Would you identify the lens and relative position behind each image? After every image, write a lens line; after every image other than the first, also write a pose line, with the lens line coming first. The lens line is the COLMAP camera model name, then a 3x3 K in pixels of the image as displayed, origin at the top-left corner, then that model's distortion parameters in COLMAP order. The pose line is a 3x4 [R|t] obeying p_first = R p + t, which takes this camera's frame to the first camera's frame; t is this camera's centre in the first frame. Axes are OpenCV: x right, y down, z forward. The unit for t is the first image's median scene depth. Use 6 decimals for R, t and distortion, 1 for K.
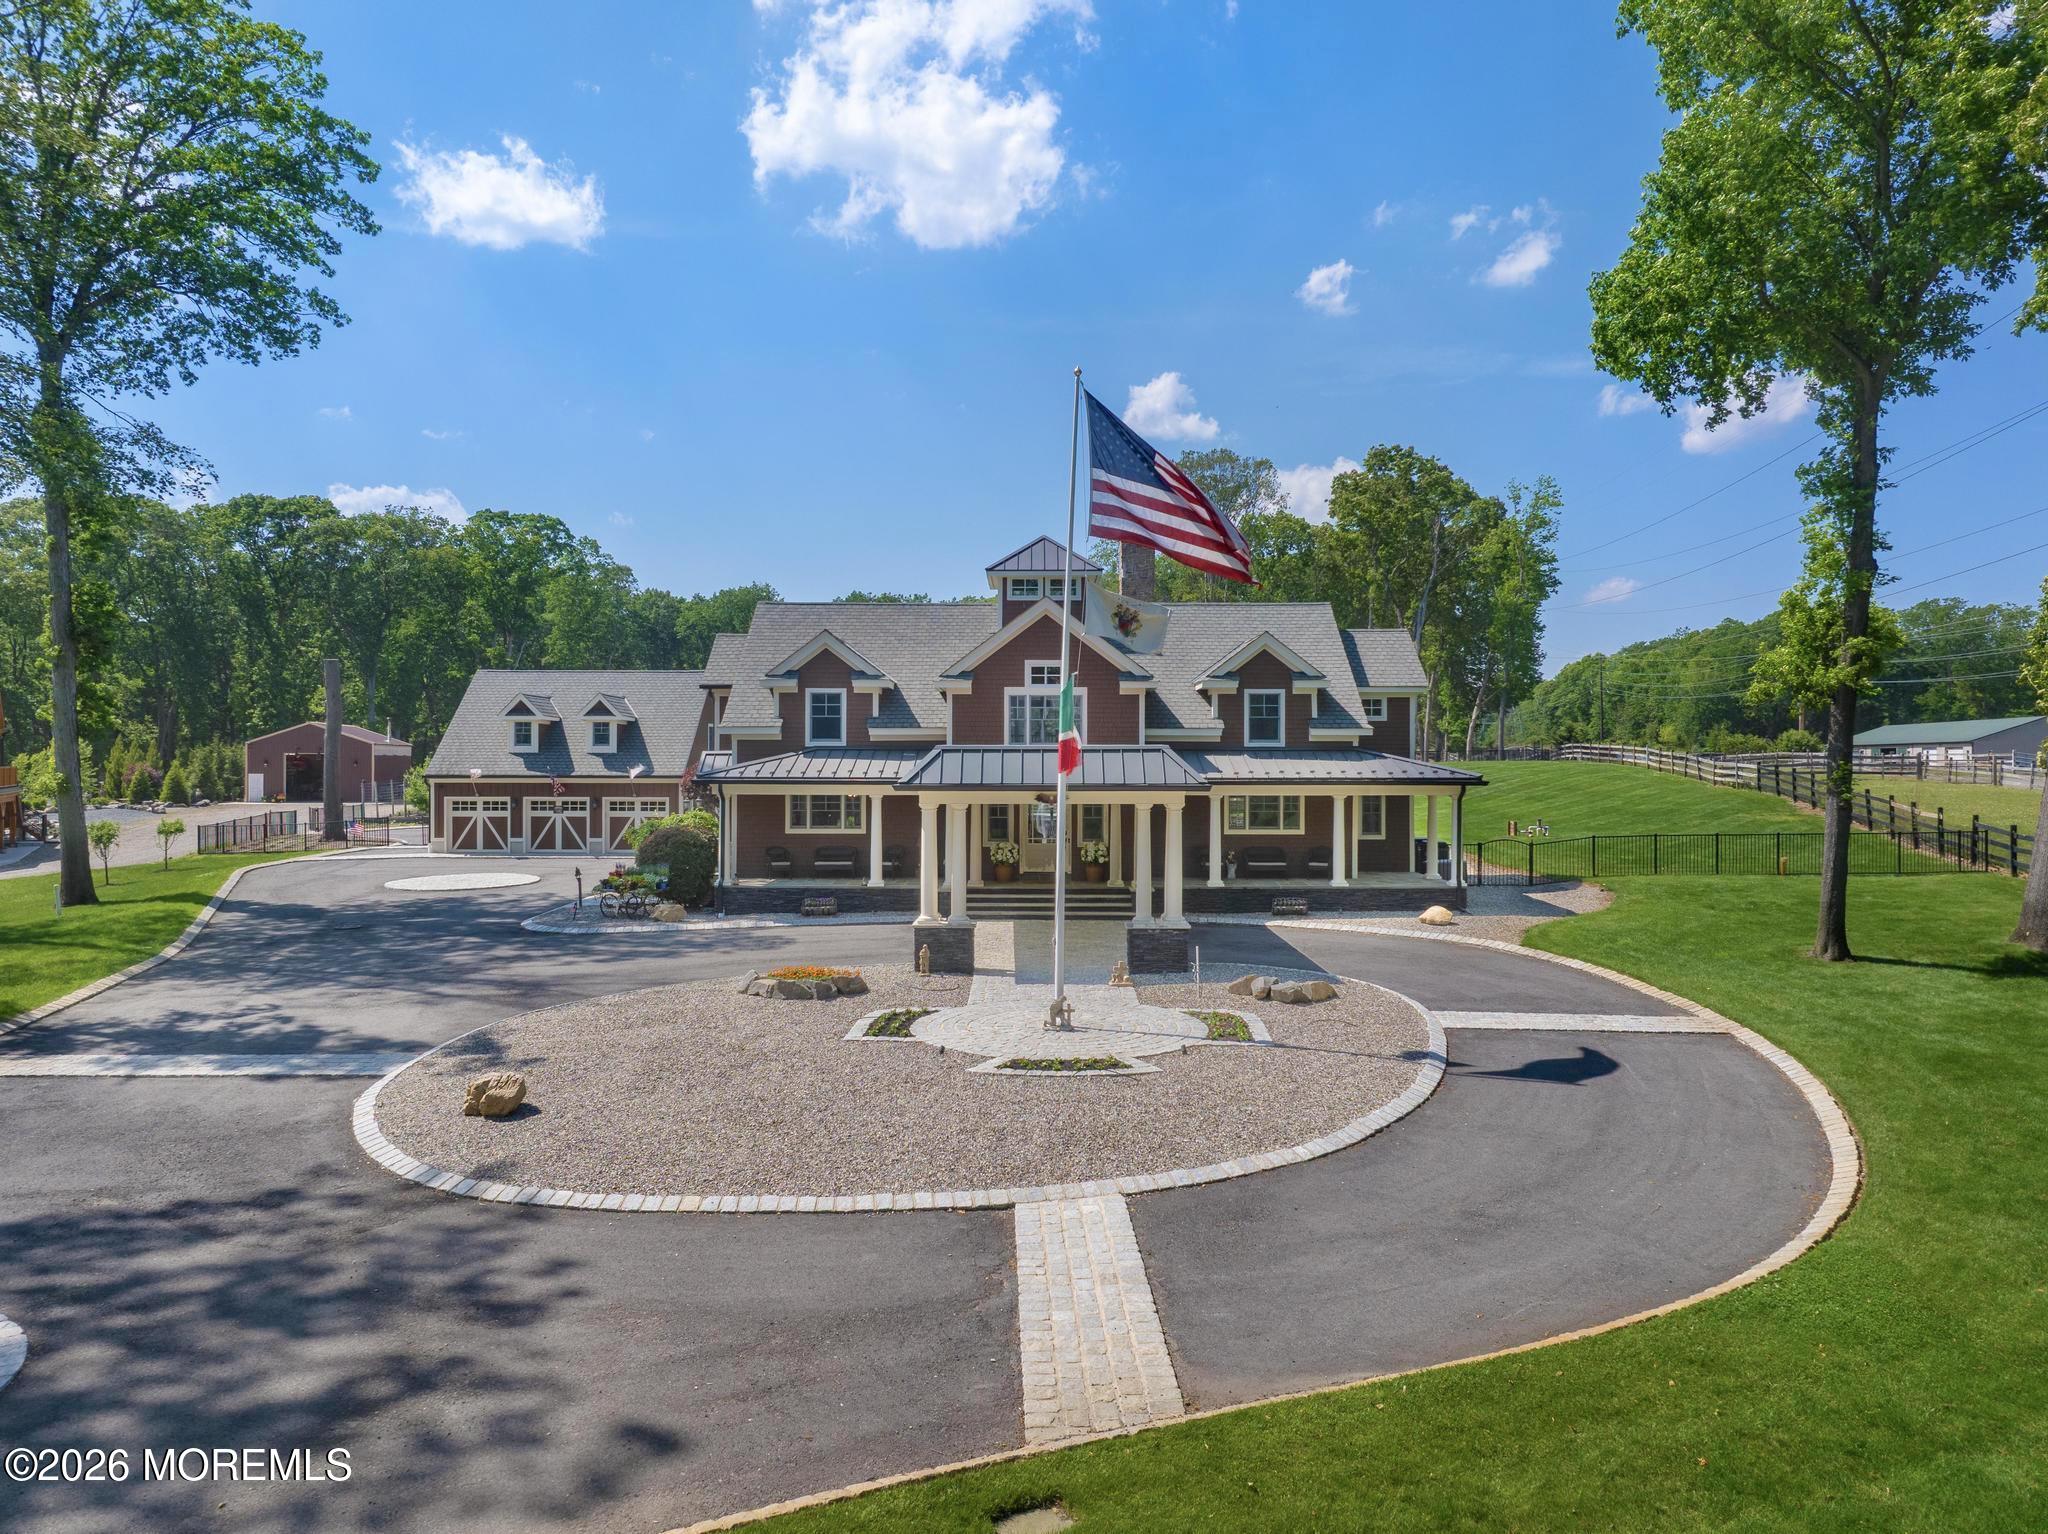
lens RADIAL K [[1408.3, 0, 1049.9], [0, 1408.3, 764.9], [0, 0, 1]] dist [-0.022910, 0.000766]
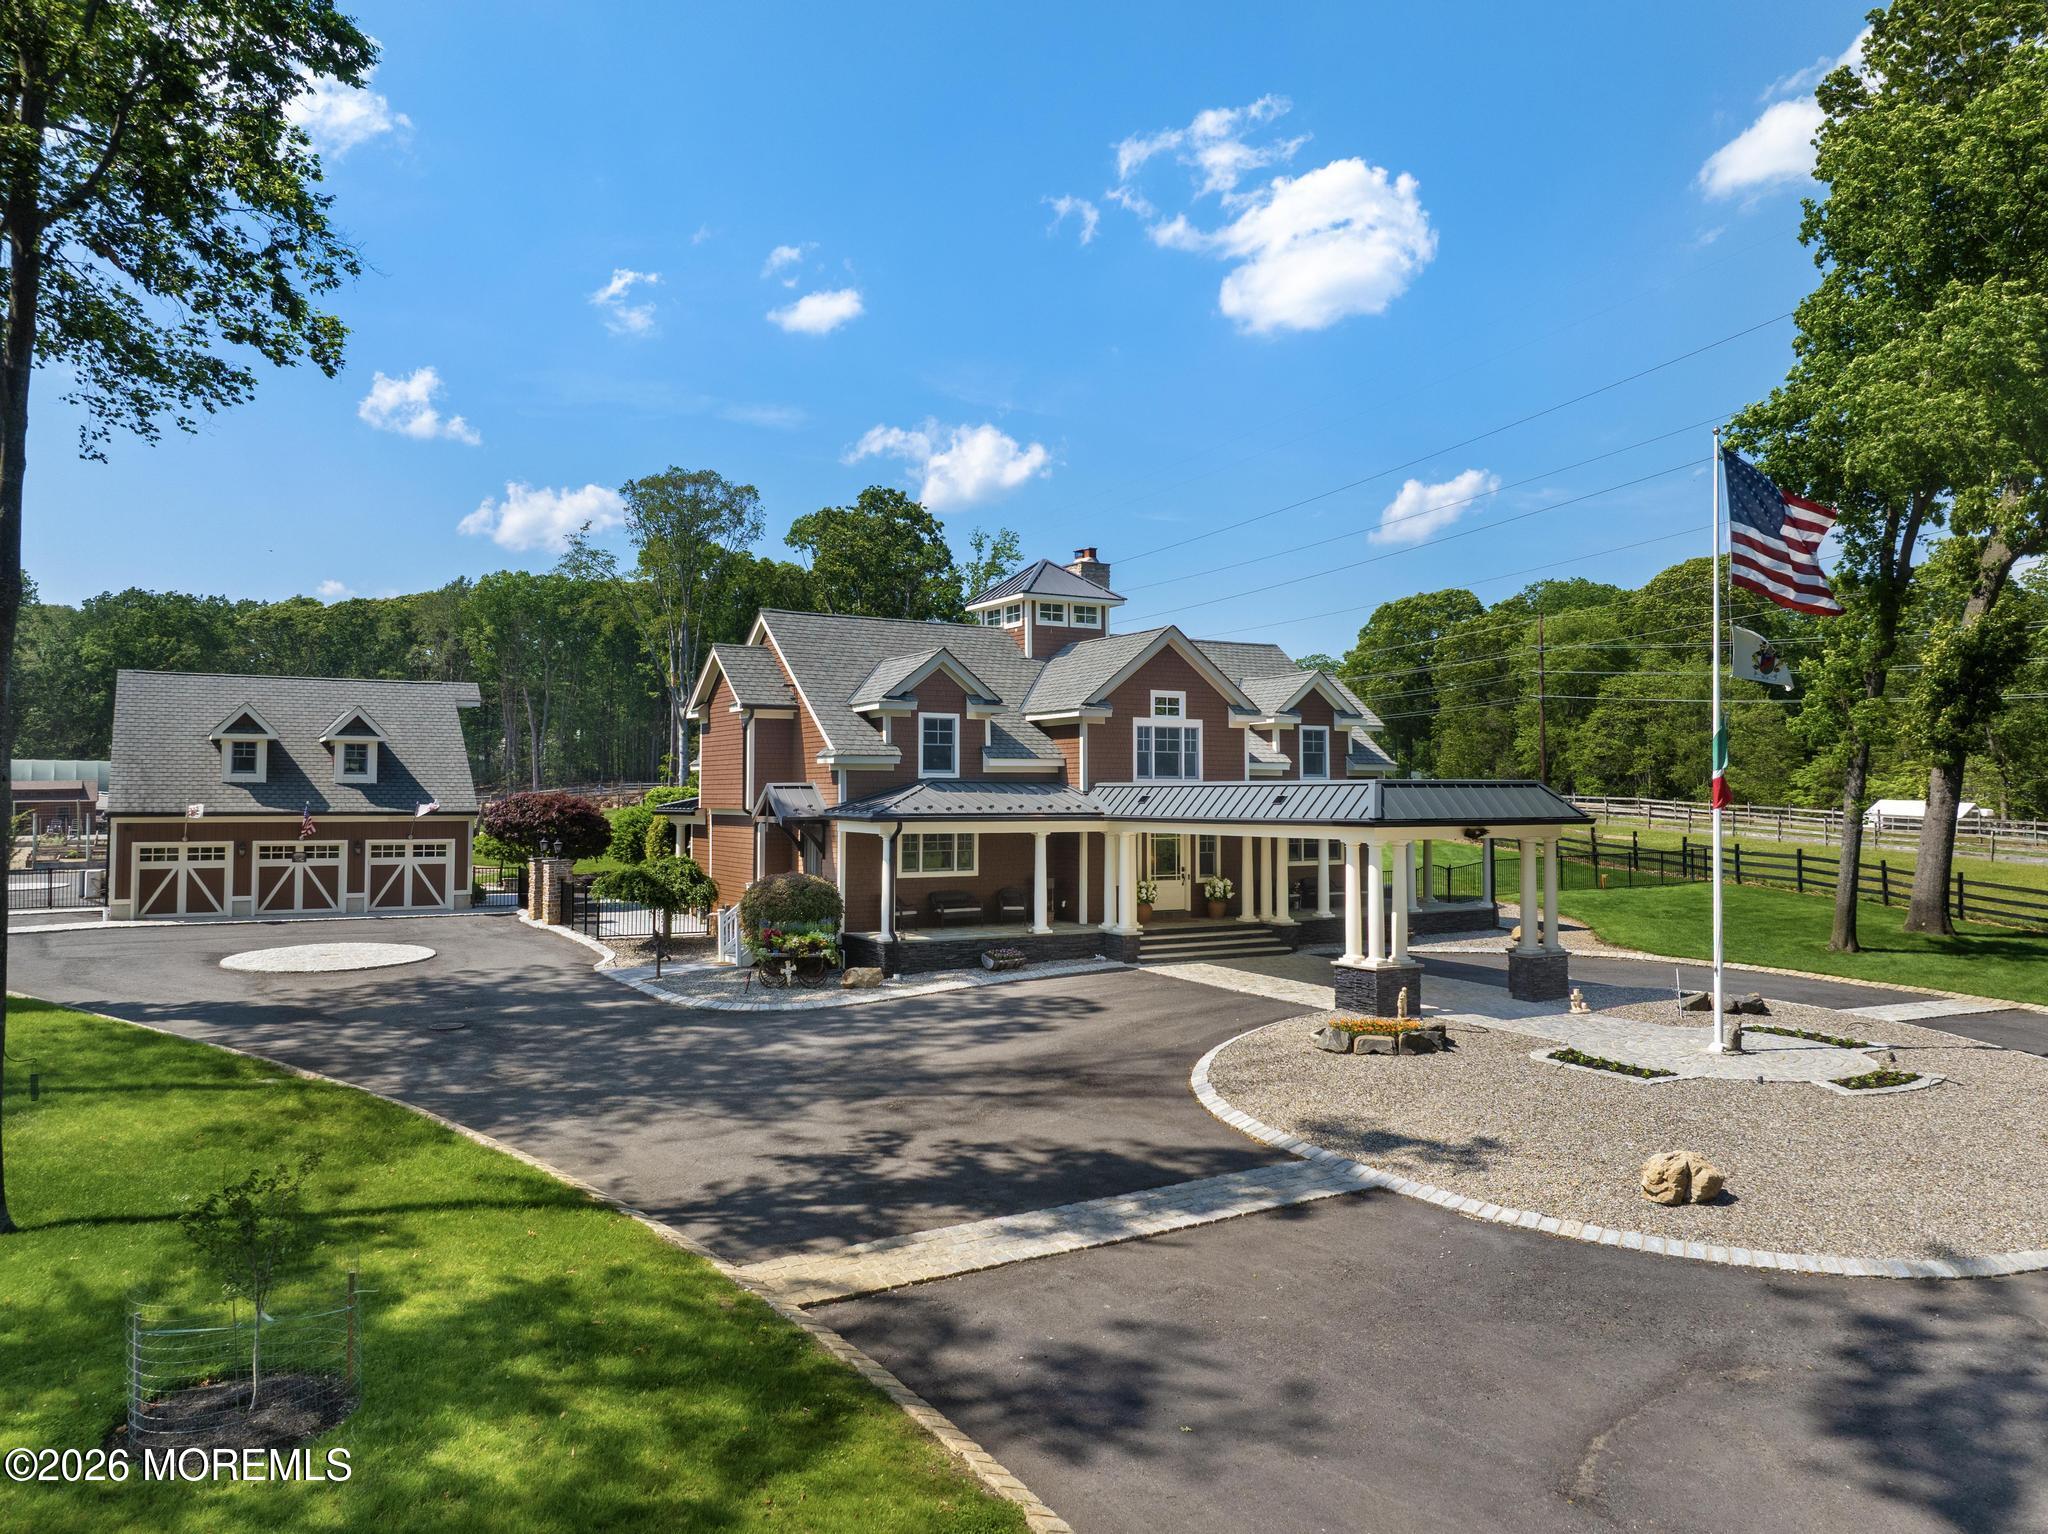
lens RADIAL K [[1419.1, 0, 1006.7], [0, 1419.1, 703.0], [0, 0, 1]] dist [-0.034373, 0.002181]
pose [[0.871361, 0.030934, 0.489666, -0.560488], [0.001308, 0.997860, -0.065368, -0.002011], [-0.490640, 0.057599, 0.869456, 0.198416]]
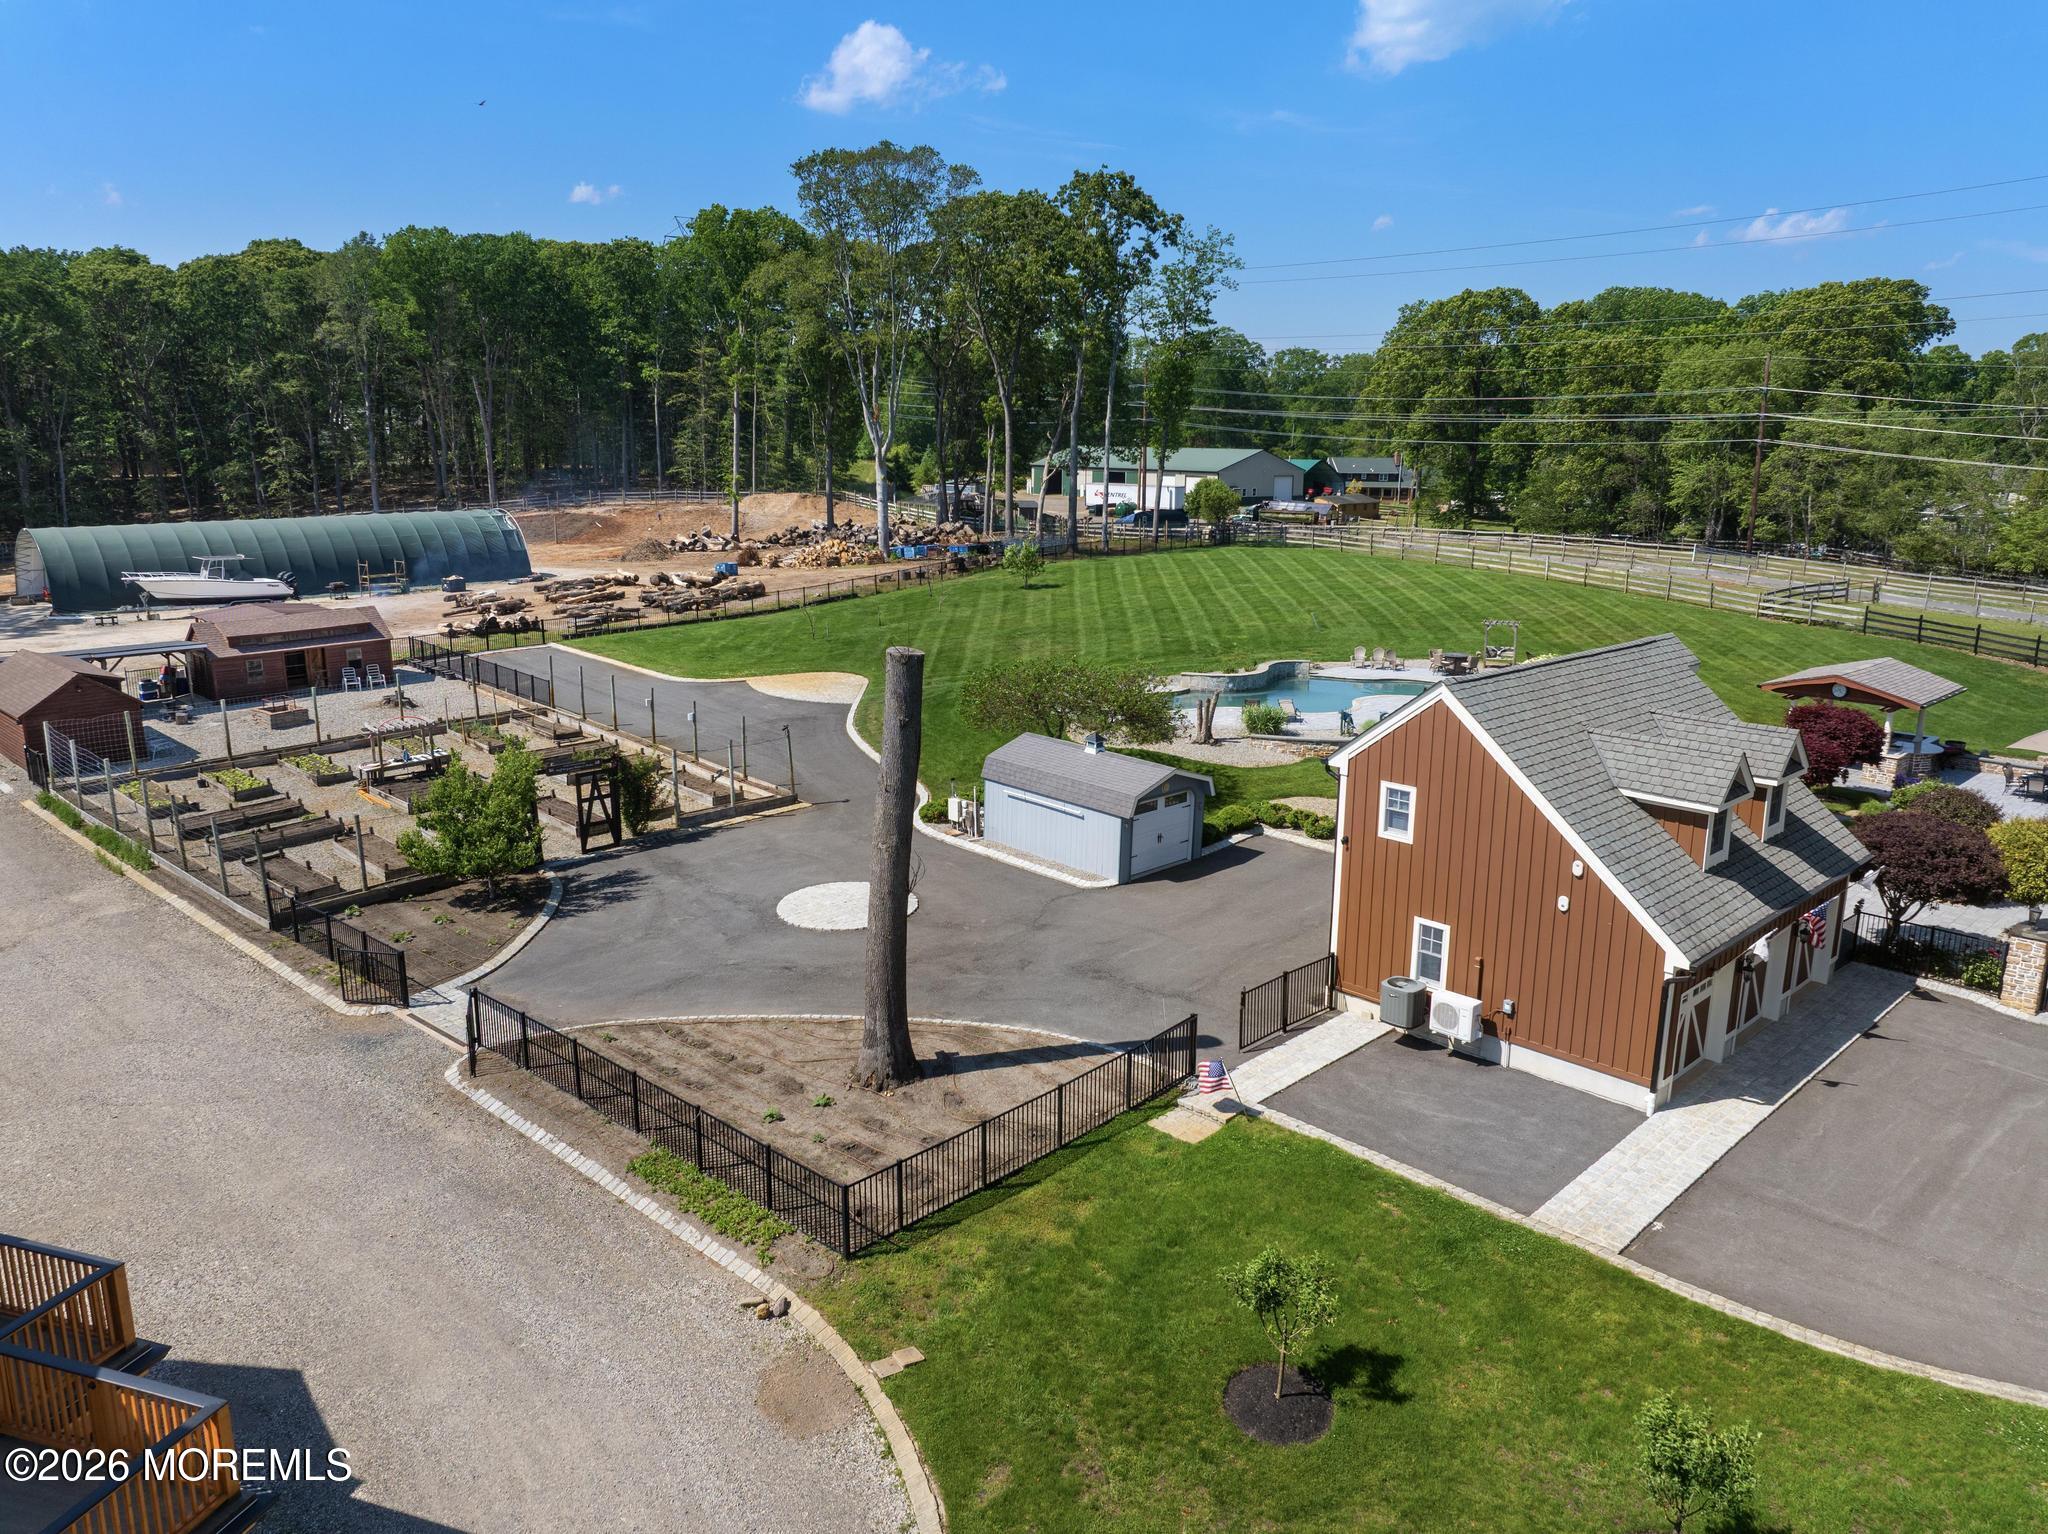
lens RADIAL K [[1412.2, 0, 1024.0], [0, 1412.2, 767.0], [0, 0, 1]] dist [-0.037121, 0.002077]
pose [[0.735072, -0.149554, 0.661289, -1.363475], [-0.009600, 0.972974, 0.230714, -0.256810], [-0.677922, -0.175940, 0.713770, 1.196339]]
